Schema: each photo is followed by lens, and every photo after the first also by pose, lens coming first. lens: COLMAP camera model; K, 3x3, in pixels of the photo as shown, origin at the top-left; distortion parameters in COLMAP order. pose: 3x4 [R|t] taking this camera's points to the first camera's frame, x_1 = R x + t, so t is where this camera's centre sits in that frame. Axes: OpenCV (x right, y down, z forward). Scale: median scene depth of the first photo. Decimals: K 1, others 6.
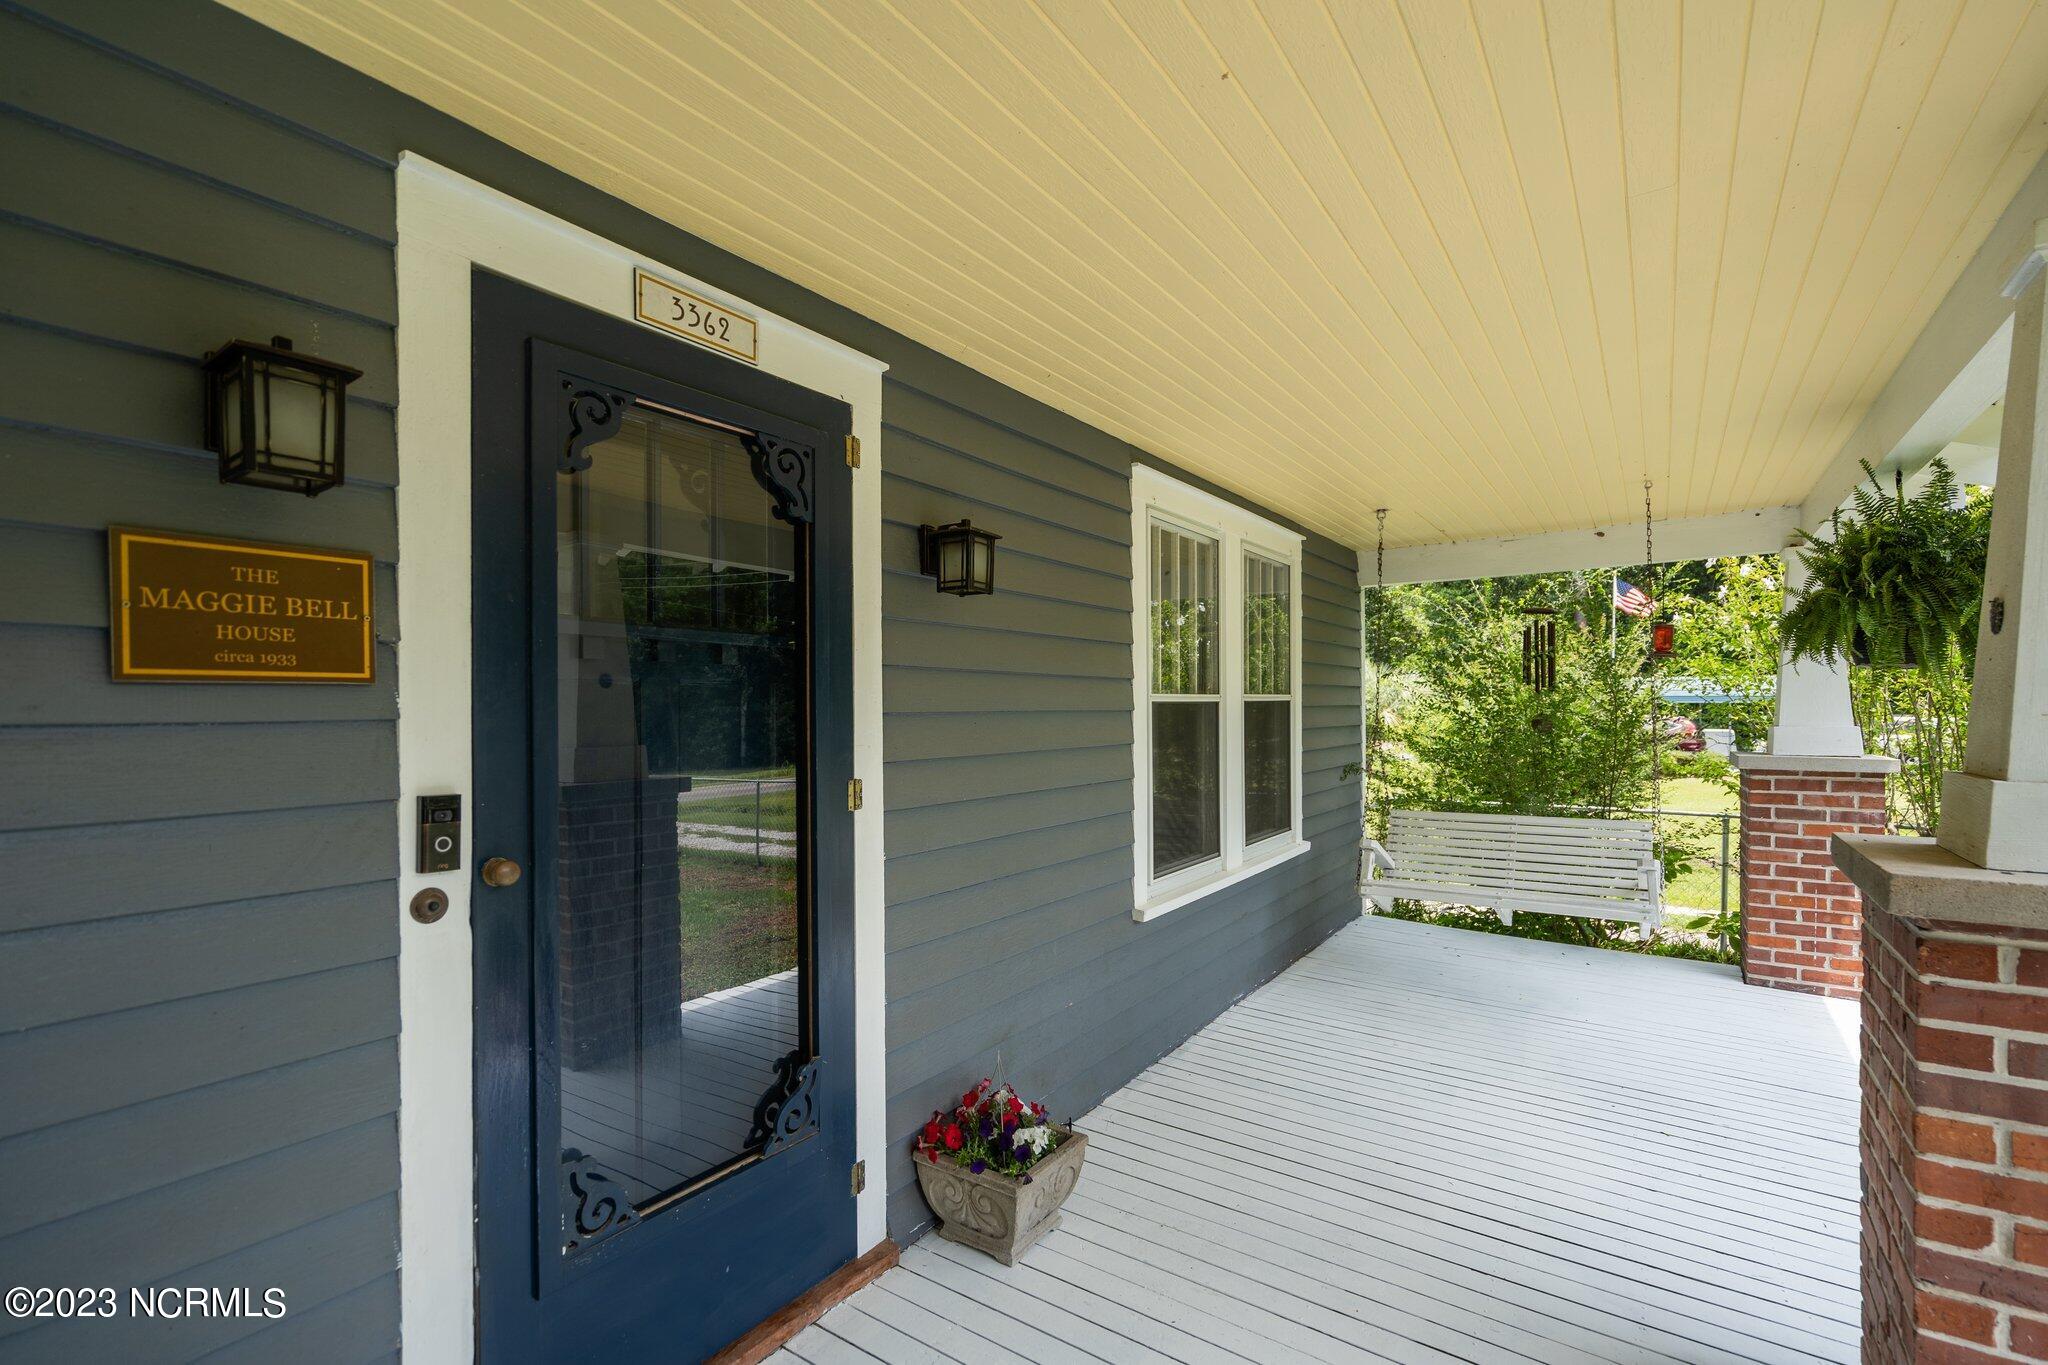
lens RADIAL K [[949.5, 0, 1024.0], [0, 949.5, 682.5], [0, 0, 1]] dist [0.000448, 0.000607]
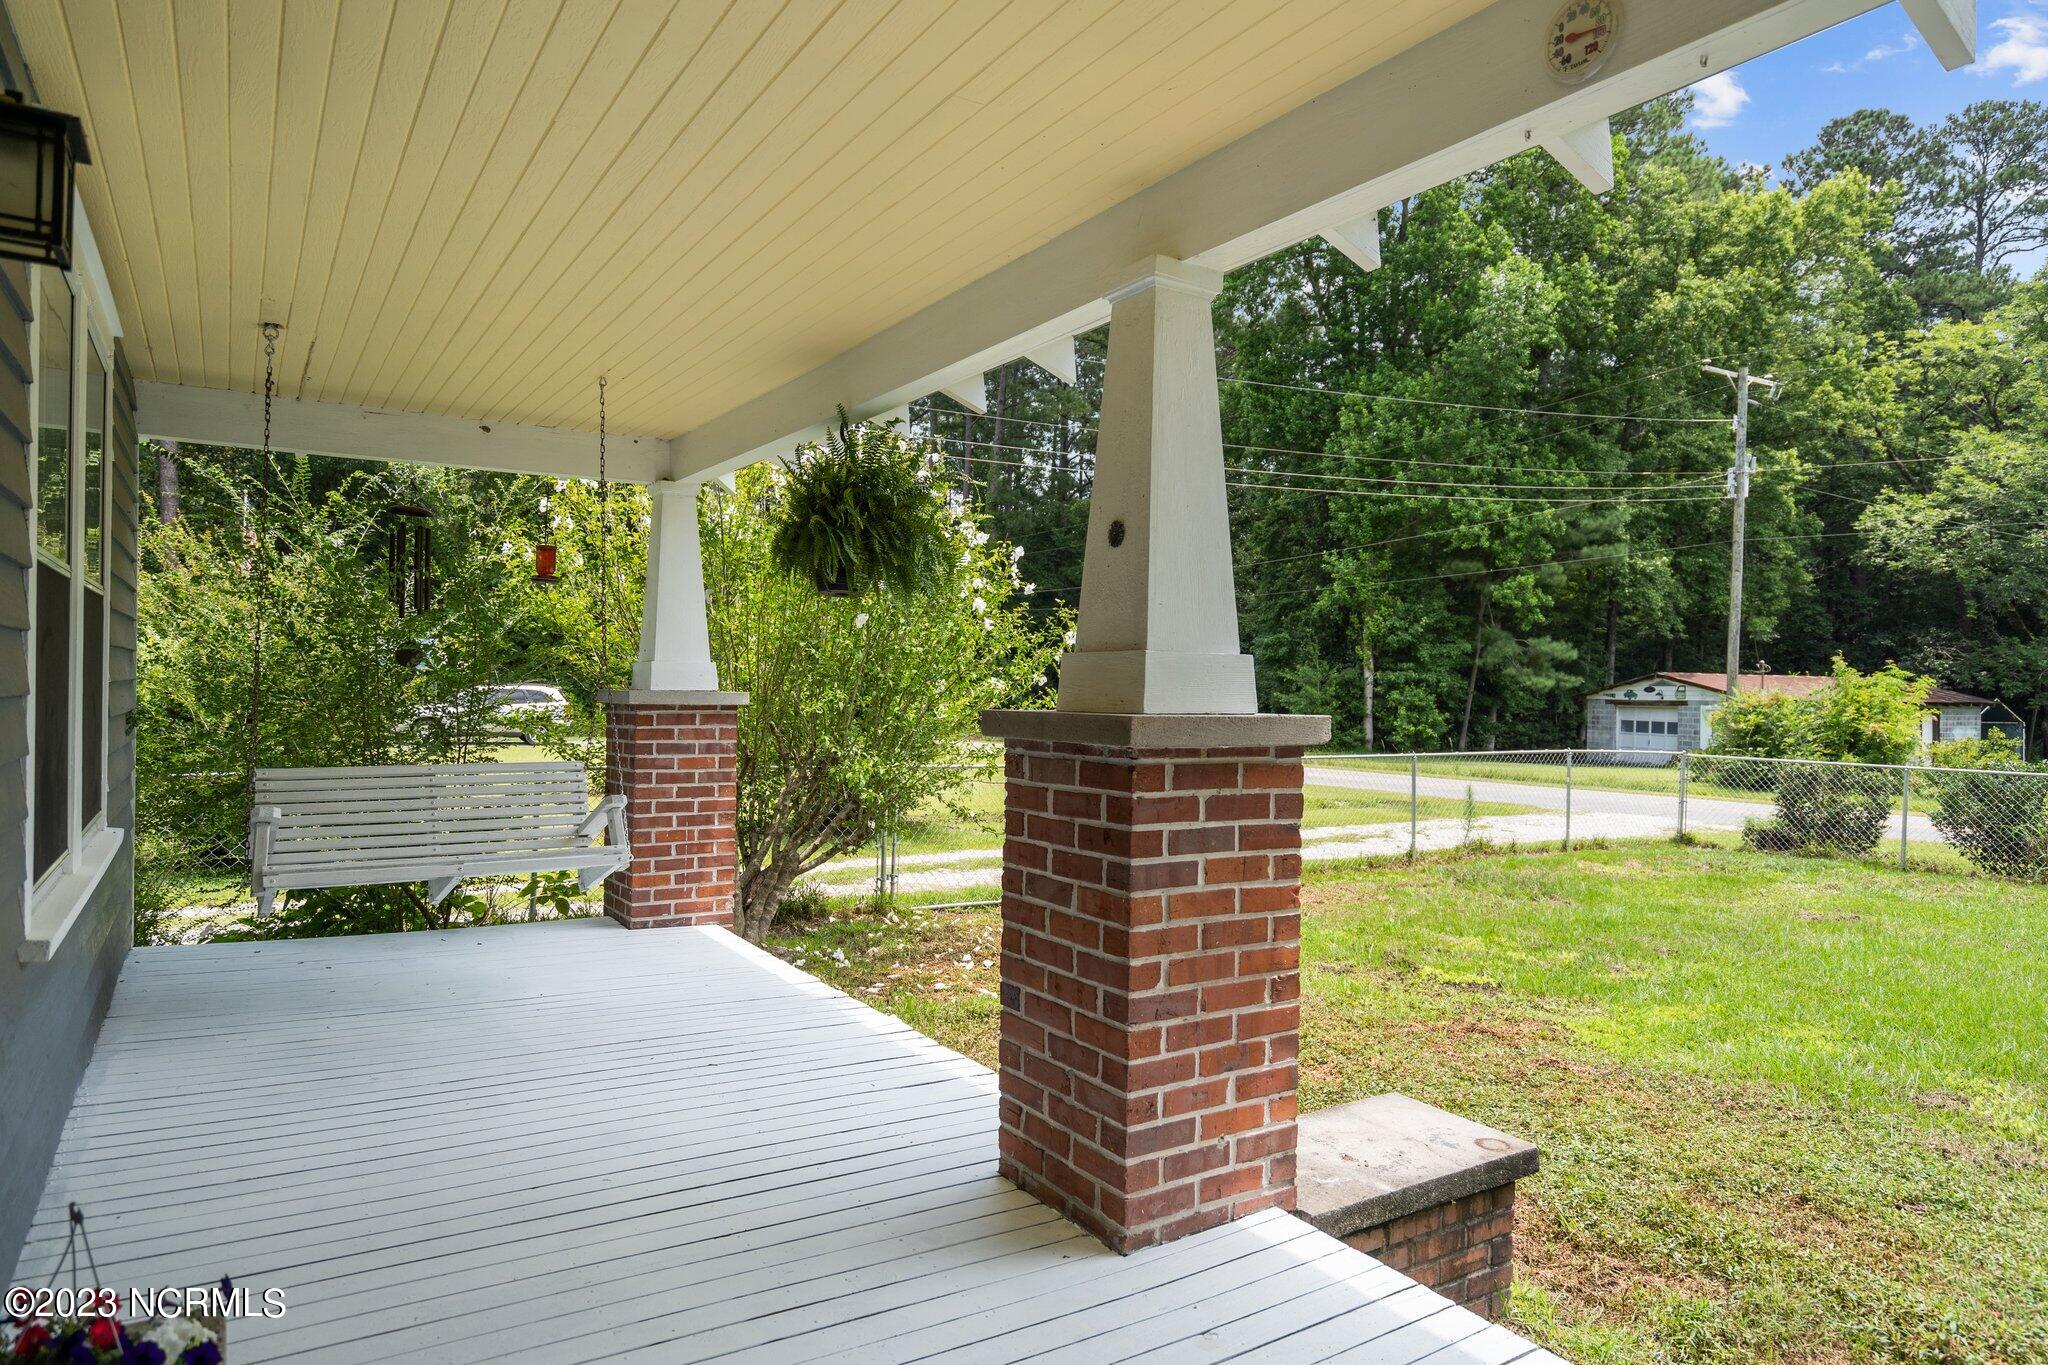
lens RADIAL K [[1237.8, 0, 1024.0], [0, 1237.8, 682.5], [0, 0, 1]] dist [0.006685, -0.000588]
pose [[0.365150, 0.018545, 0.930764, -0.260865], [-0.038508, 0.999247, -0.004802, 0.063247], [-0.930152, -0.034089, 0.365589, 0.194800]]
